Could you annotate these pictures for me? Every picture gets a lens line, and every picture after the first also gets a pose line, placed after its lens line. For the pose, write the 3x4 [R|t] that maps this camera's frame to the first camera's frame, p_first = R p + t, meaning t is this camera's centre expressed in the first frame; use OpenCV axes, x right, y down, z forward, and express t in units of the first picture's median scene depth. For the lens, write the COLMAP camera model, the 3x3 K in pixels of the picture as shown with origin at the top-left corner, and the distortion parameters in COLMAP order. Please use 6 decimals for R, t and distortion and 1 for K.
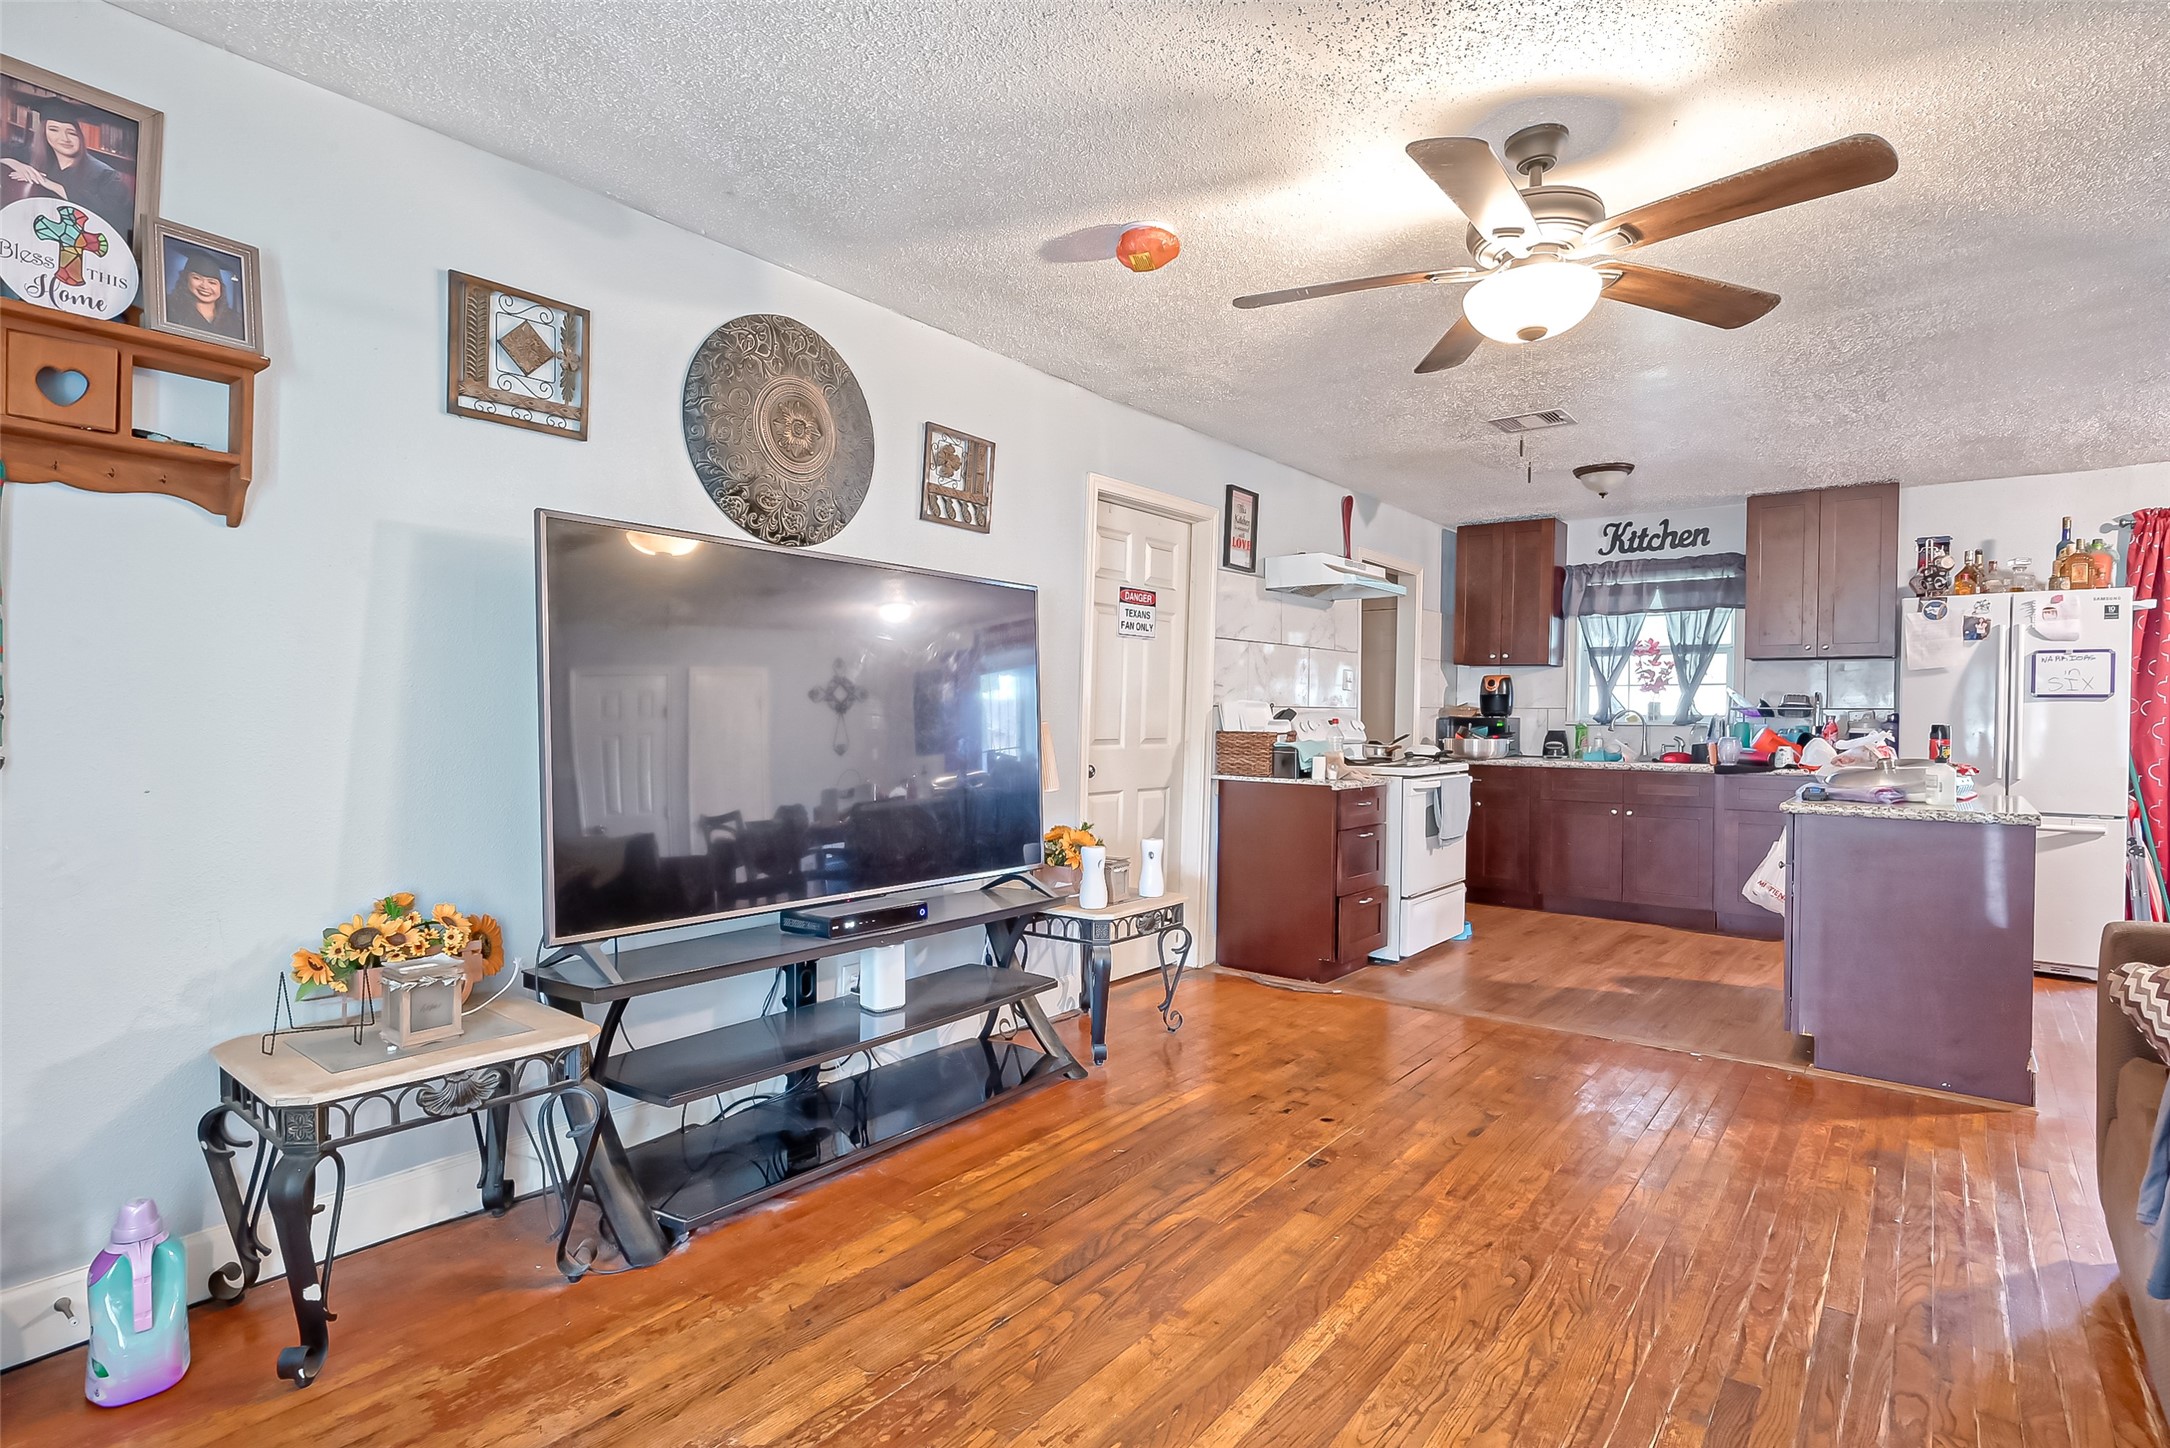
lens RADIAL K [[1052.8, 0, 1095.5], [0, 1052.8, 729.5], [0, 0, 1]] dist [0.001794, 0.000516]
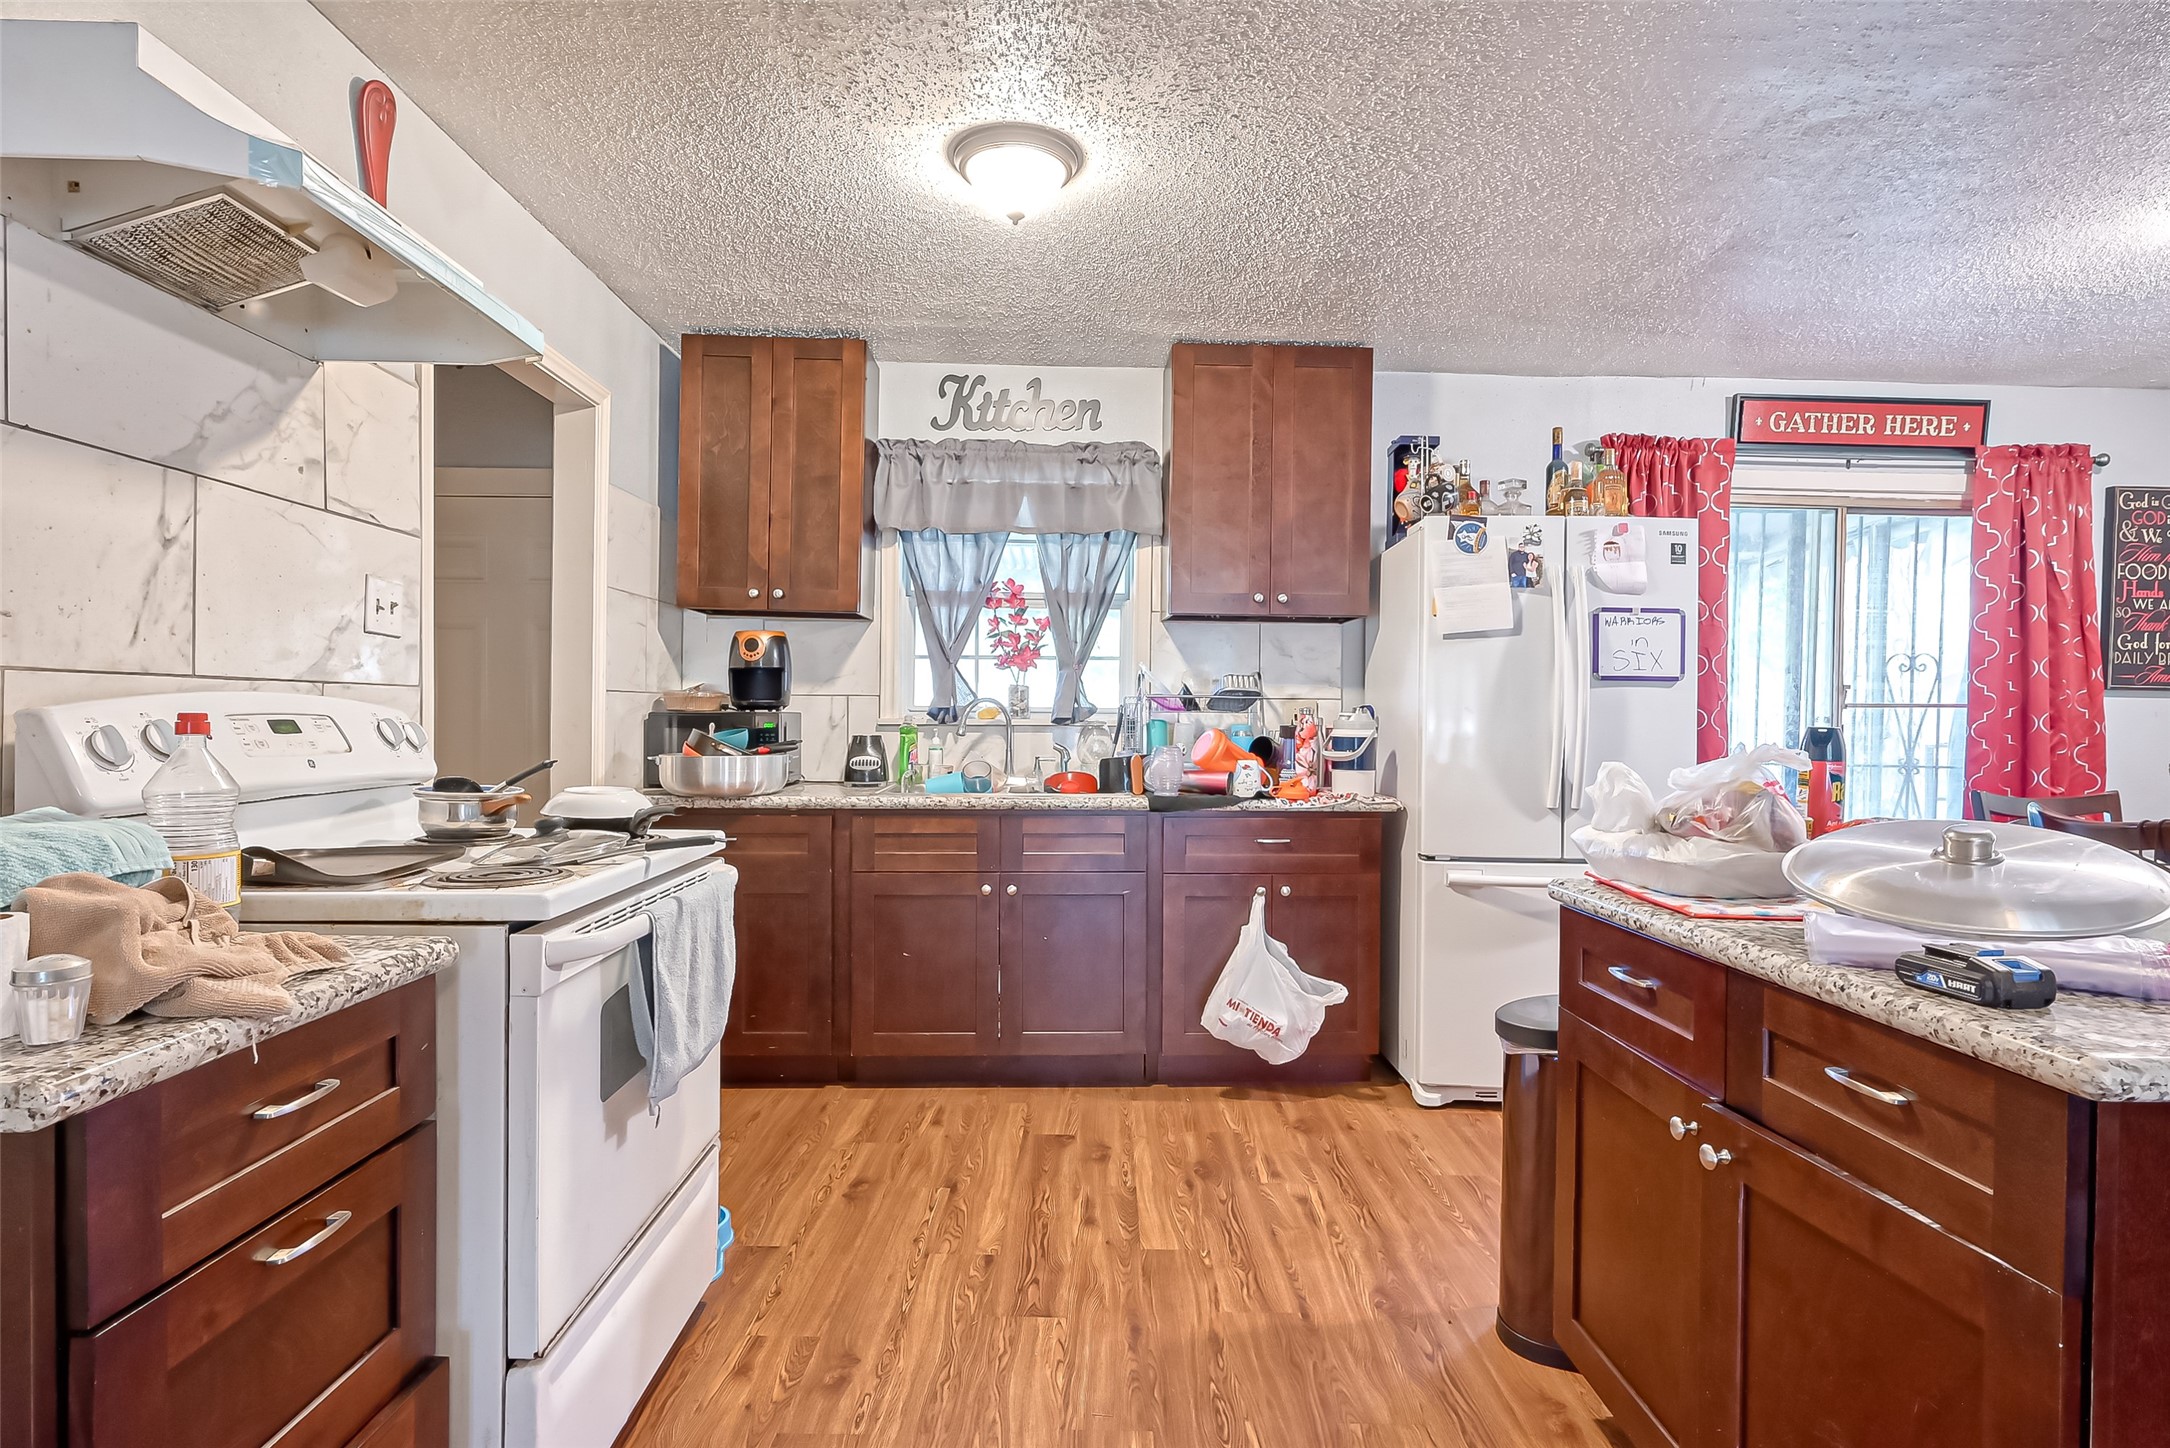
lens RADIAL K [[1063.1, 0, 1085.0], [0, 1063.1, 724.0], [0, 0, 1]] dist [0.000112, 0.000113]
pose [[0.763547, -0.007088, 0.645714, 0.223847], [0.007472, 0.999970, 0.002141, -0.007216], [-0.645709, 0.003190, 0.763577, 0.677623]]
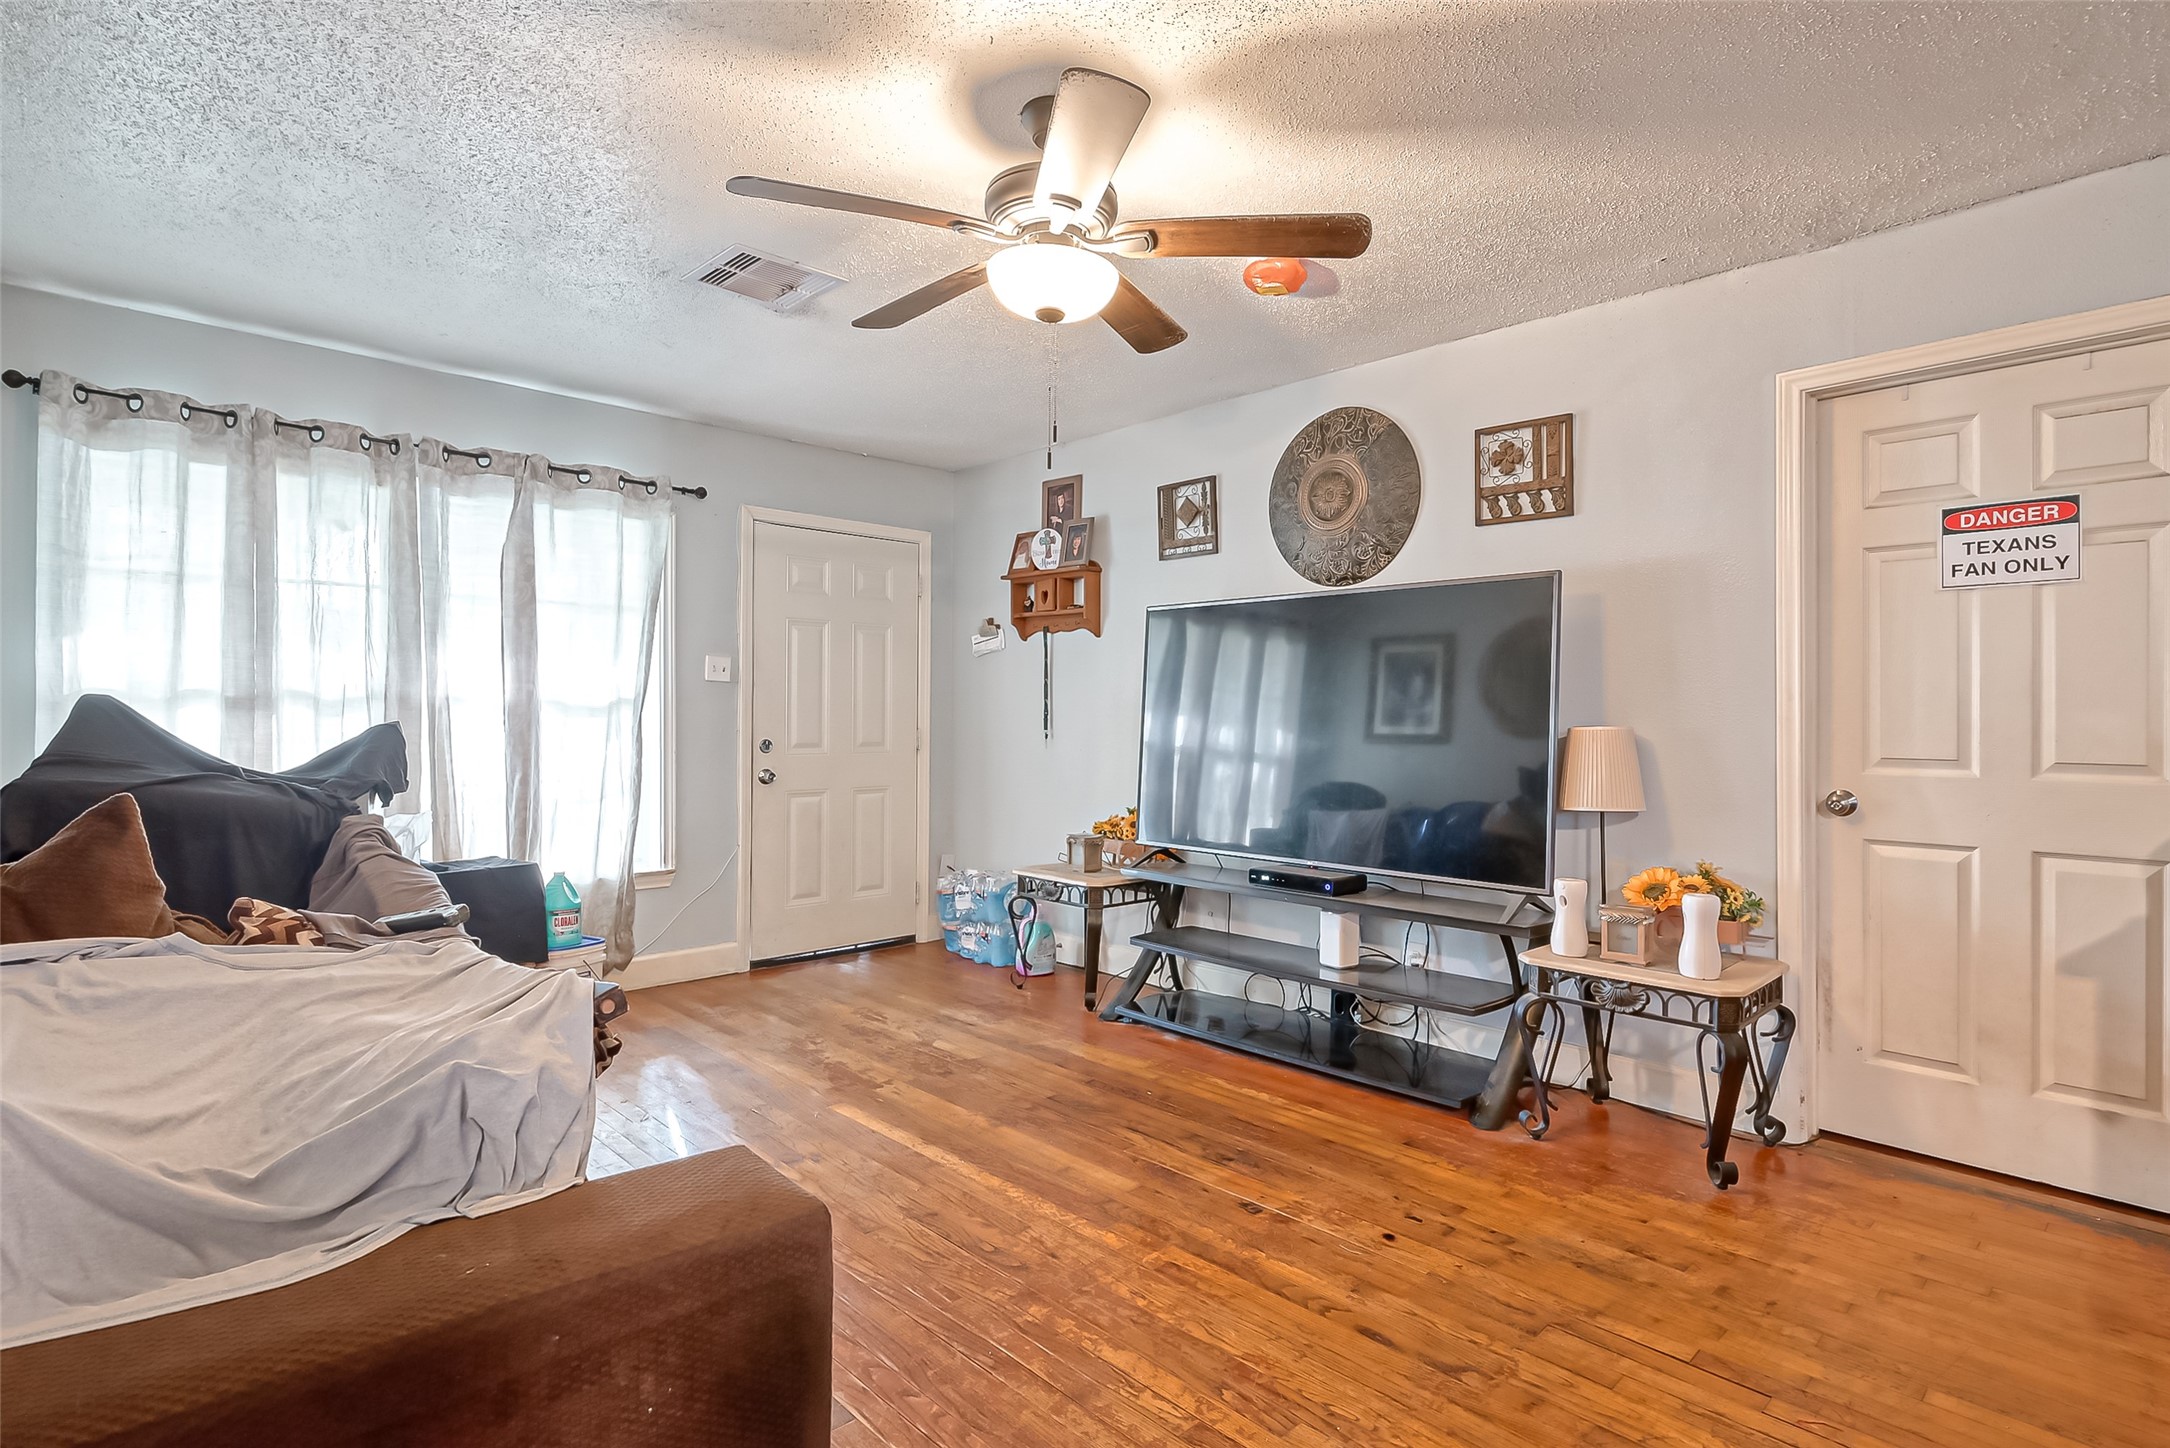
lens RADIAL K [[1068.0, 0, 1094.0], [0, 1068.0, 722.6], [0, 0, 1]] dist [-0.000731, -0.000252]
pose [[-0.119204, -0.003841, -0.992862, 0.626127], [-0.021698, 0.999764, -0.001263, -0.001202], [0.992633, 0.021392, -0.119259, 0.530558]]
